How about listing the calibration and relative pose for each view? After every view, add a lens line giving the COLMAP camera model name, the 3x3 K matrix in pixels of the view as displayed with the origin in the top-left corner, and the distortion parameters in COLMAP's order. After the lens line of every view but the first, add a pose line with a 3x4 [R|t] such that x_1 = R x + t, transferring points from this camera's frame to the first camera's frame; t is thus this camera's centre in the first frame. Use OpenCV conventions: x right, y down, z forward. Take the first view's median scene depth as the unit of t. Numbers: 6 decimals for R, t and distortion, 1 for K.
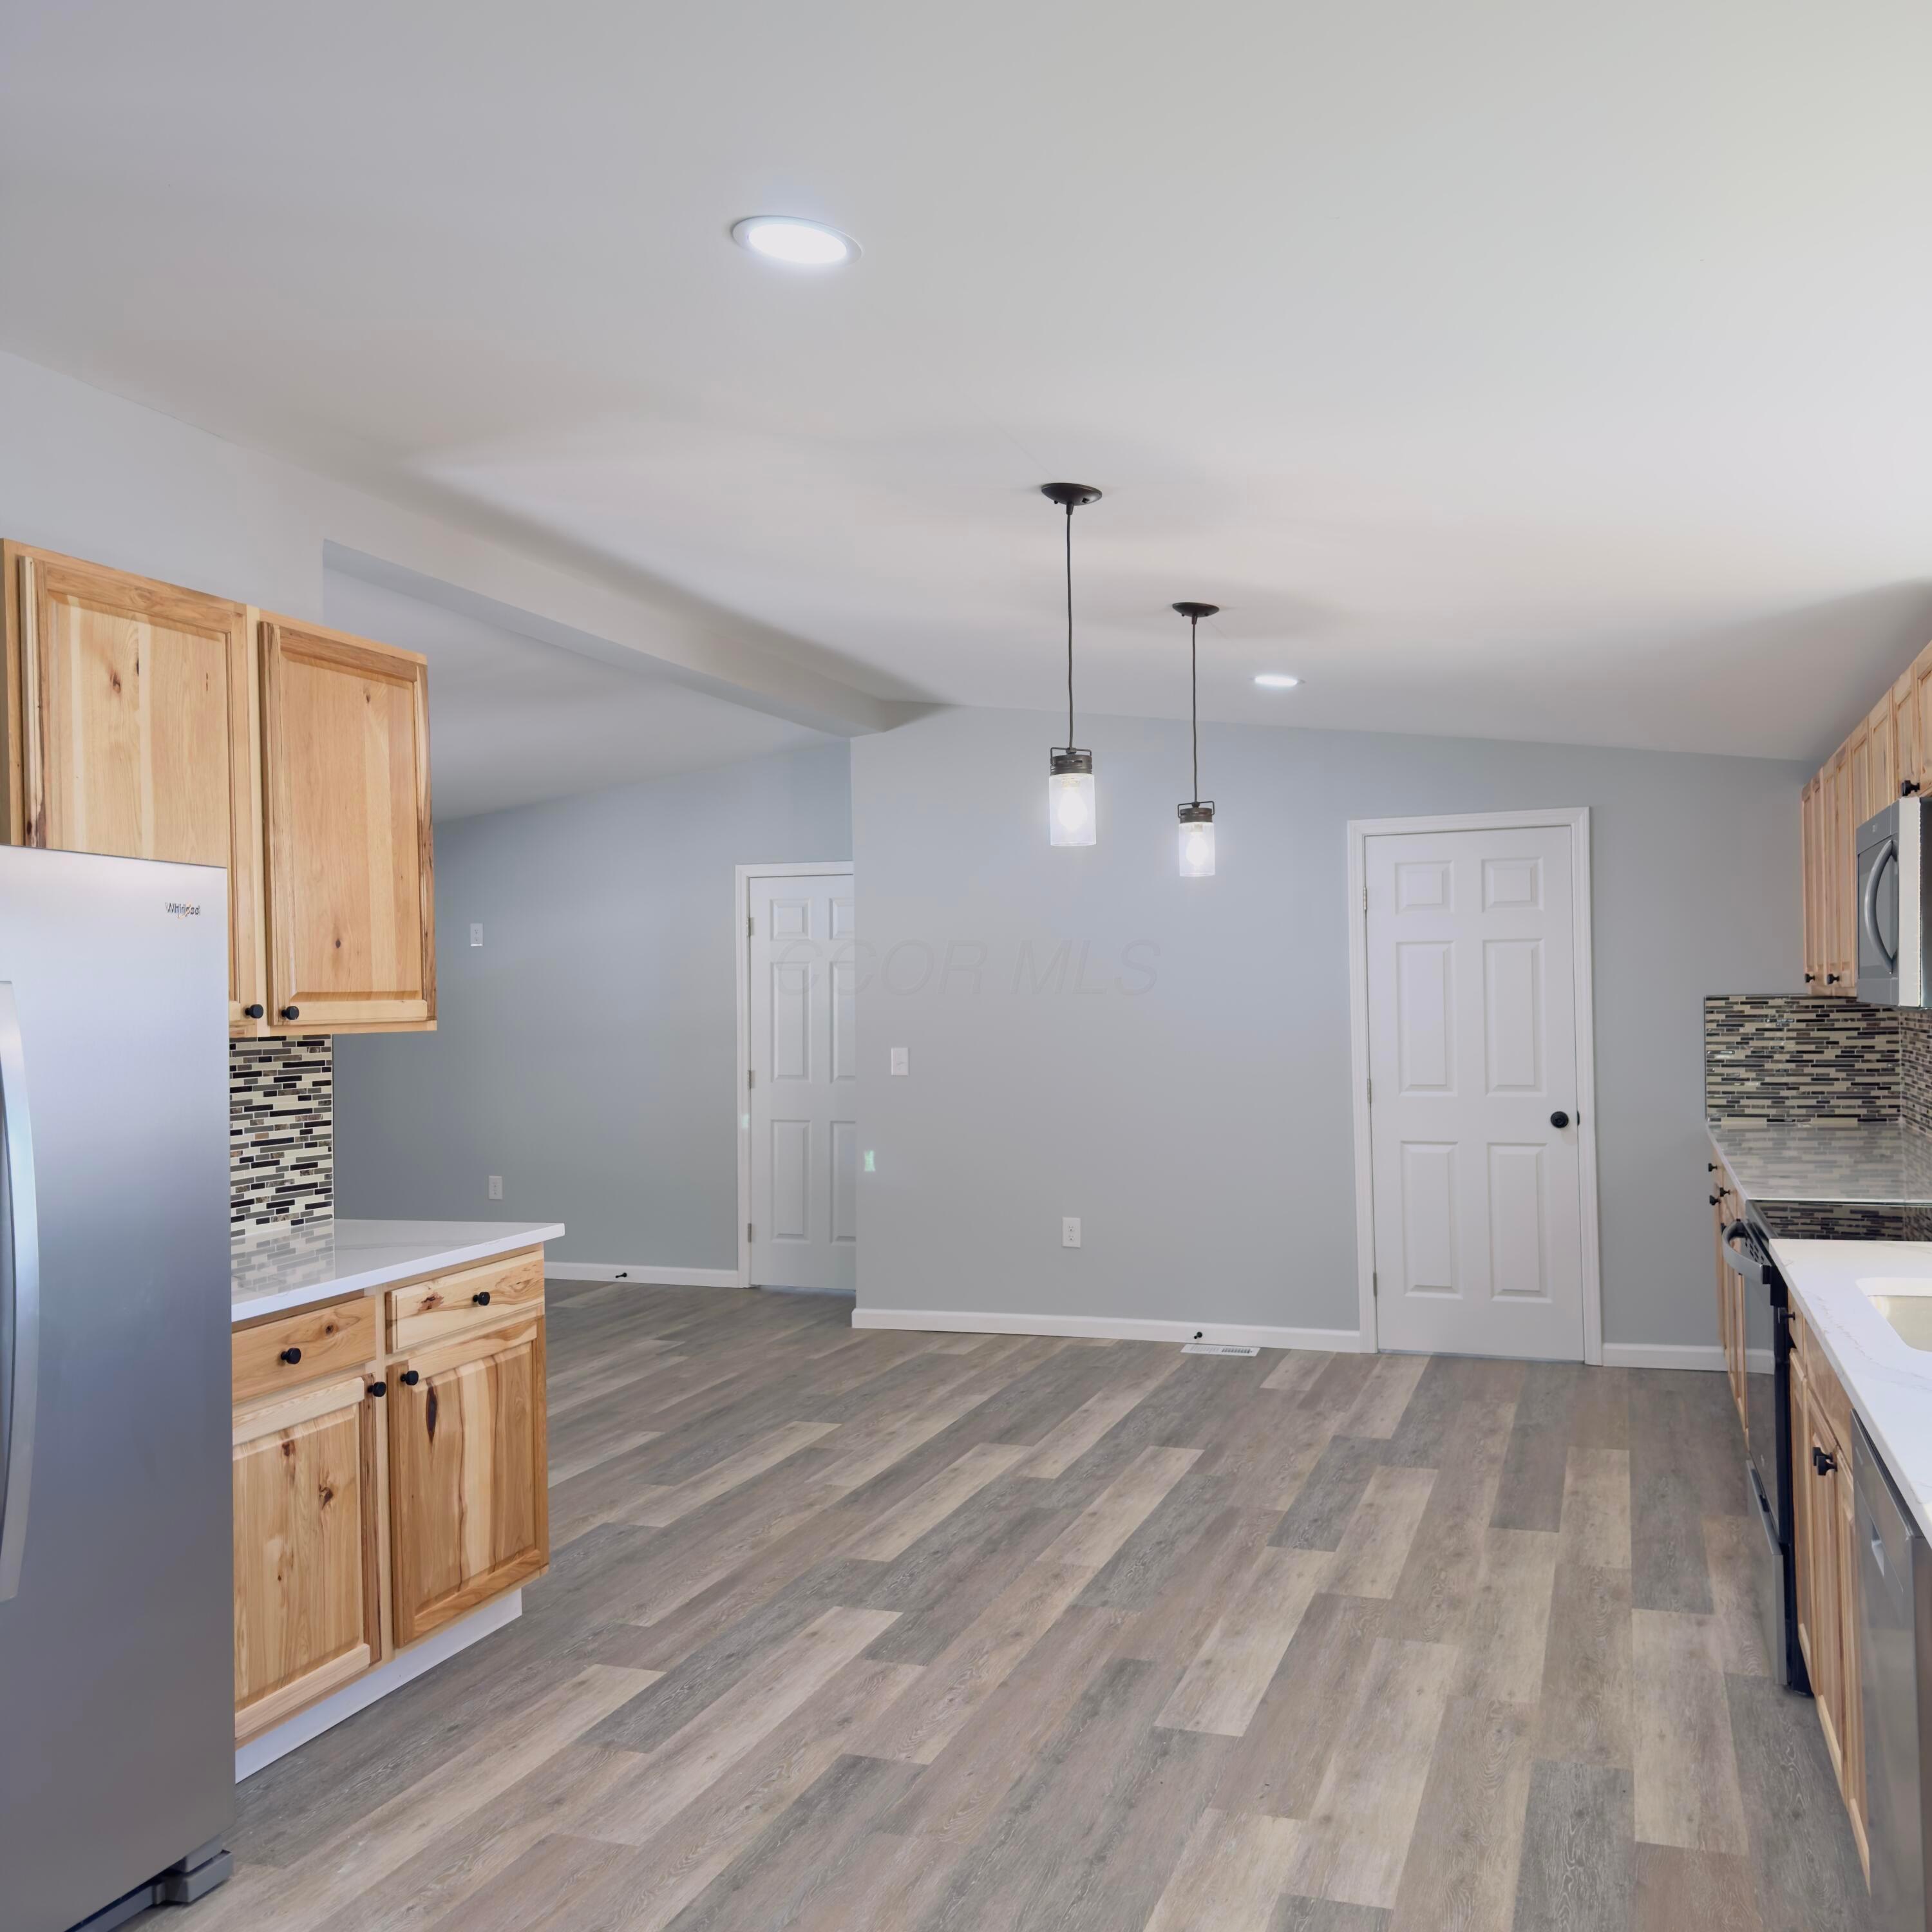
lens RADIAL K [[1817.0, 0, 965.7], [0, 1817.0, 970.9], [0, 0, 1]] dist [-0.023577, 0.000000]
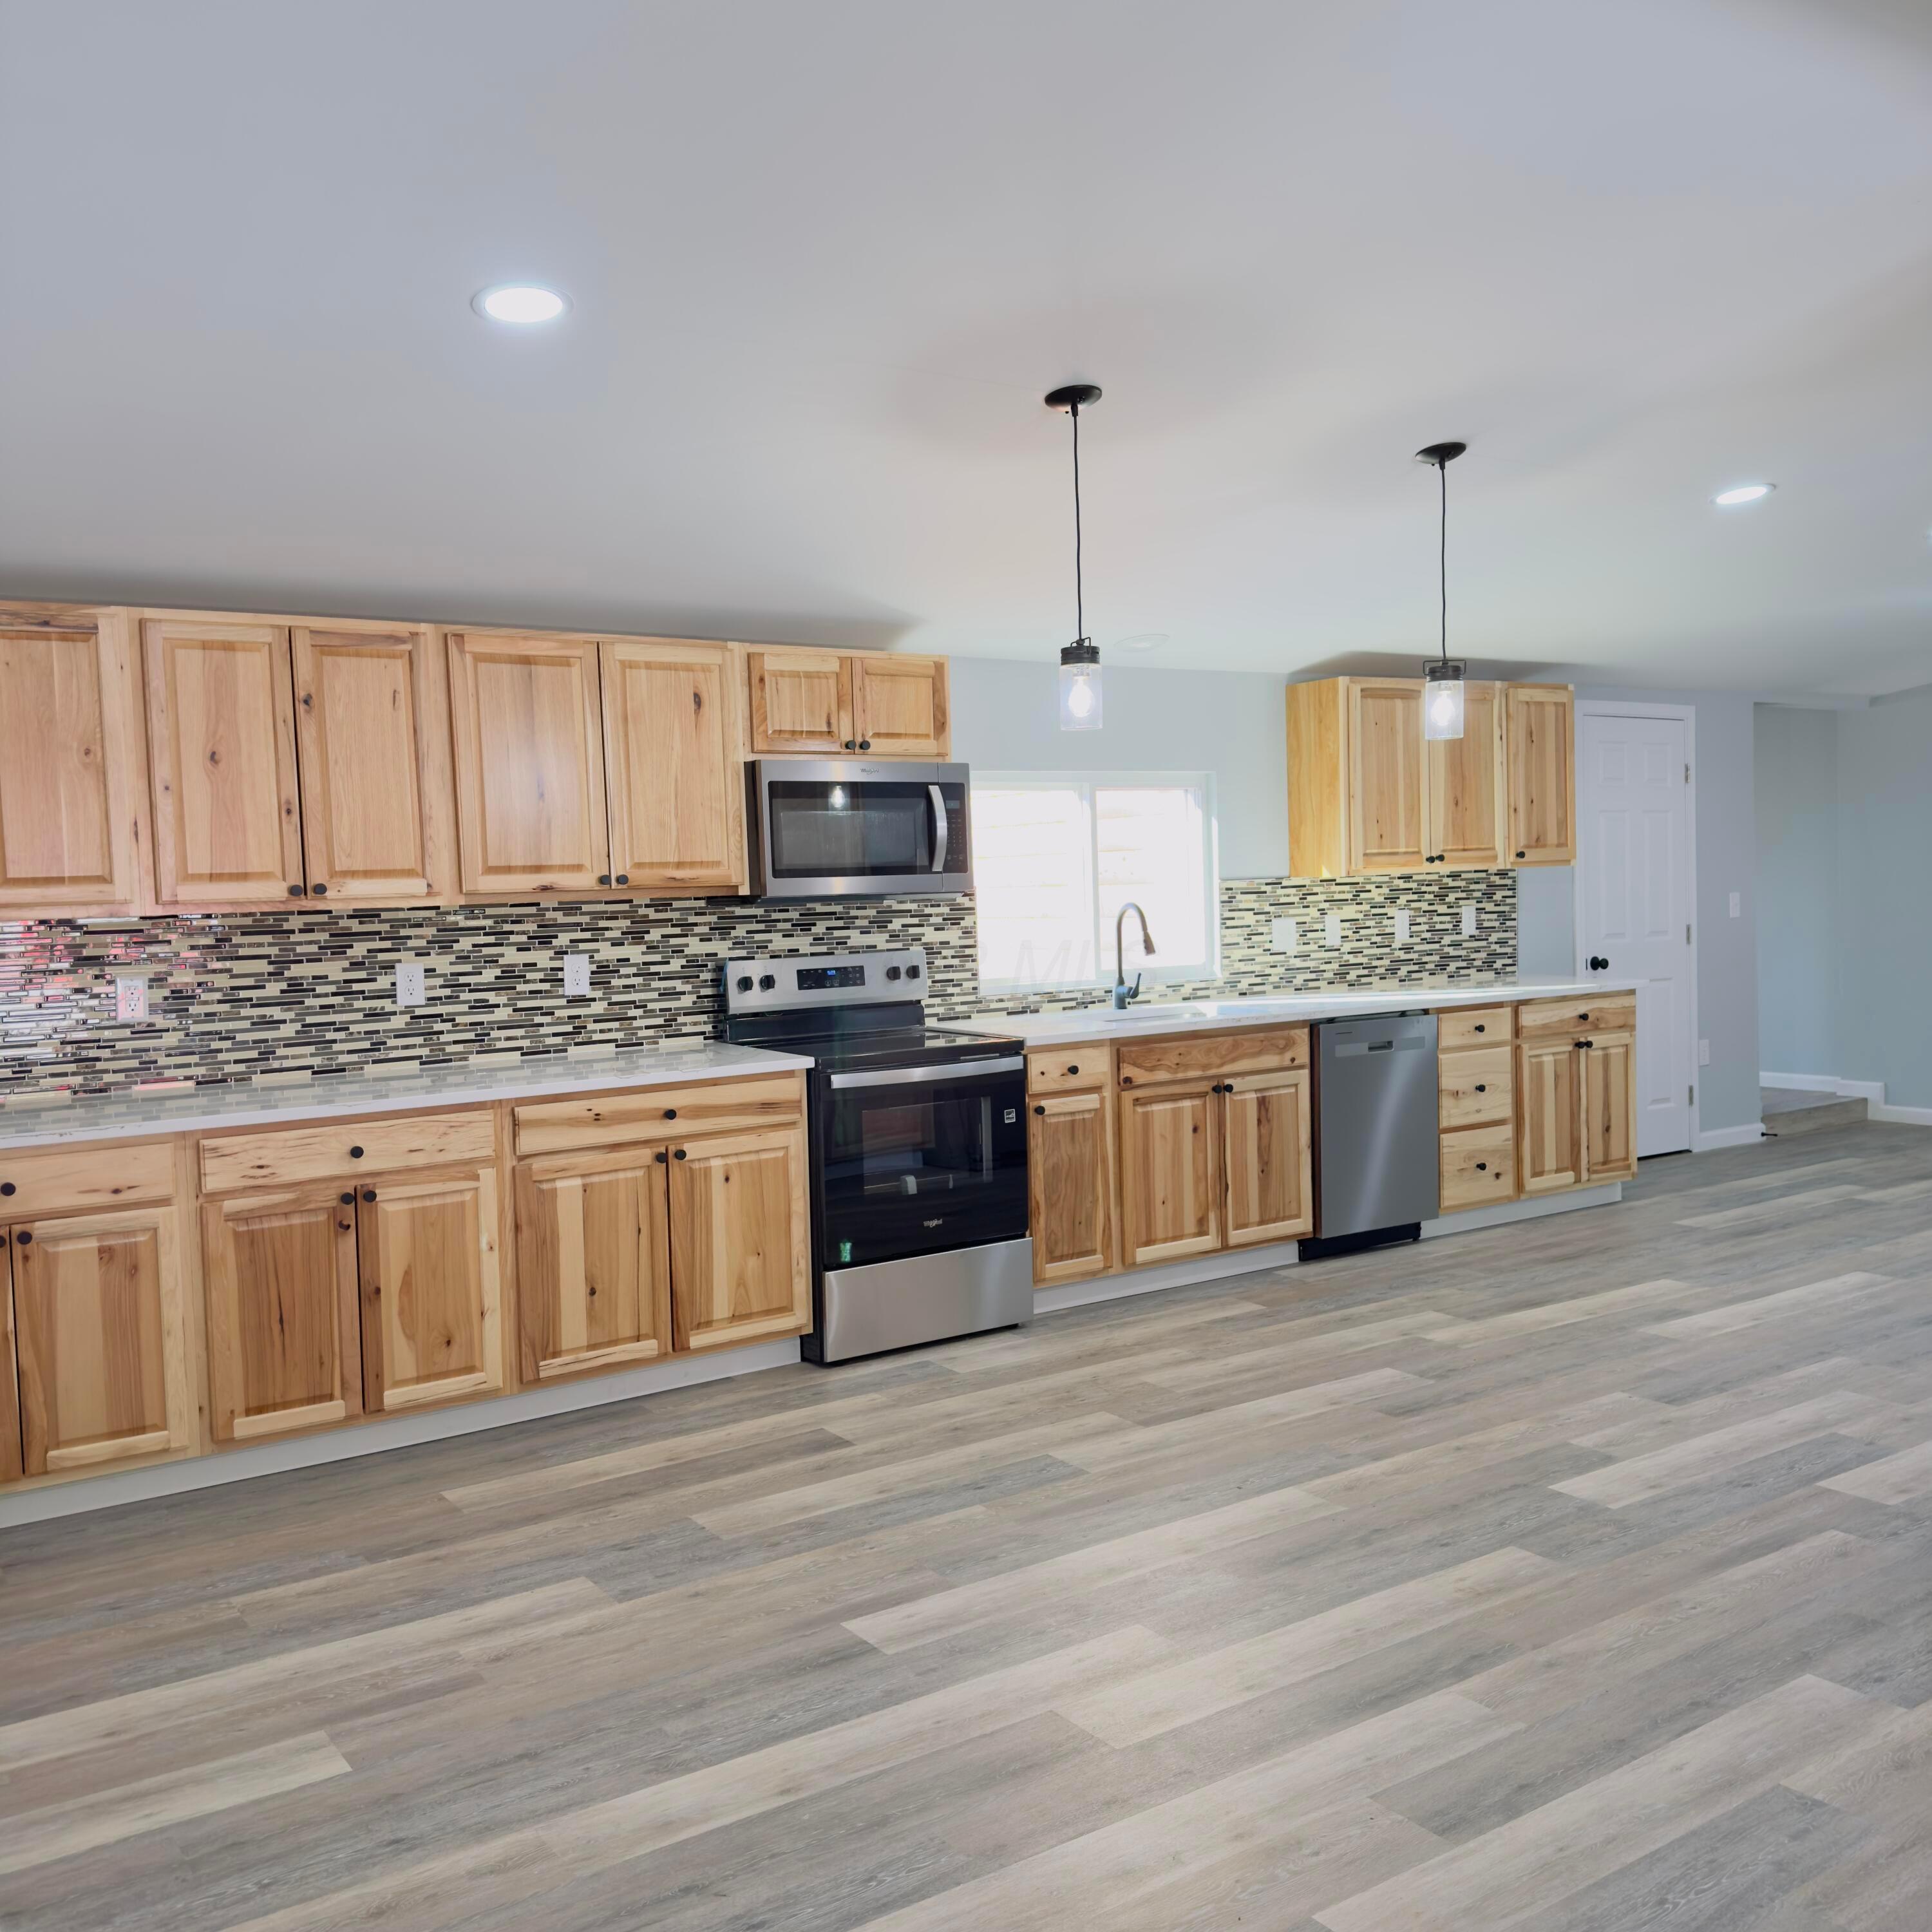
lens RADIAL K [[1817.0, 0, 965.0], [0, 1817.0, 959.5], [0, 0, 1]] dist [-0.023577, 0.000000]
pose [[-0.812063, 0.005939, 0.583539, -0.339452], [0.035532, 0.998596, 0.039285, 0.024253], [-0.582487, 0.052636, -0.811134, 1.908024]]
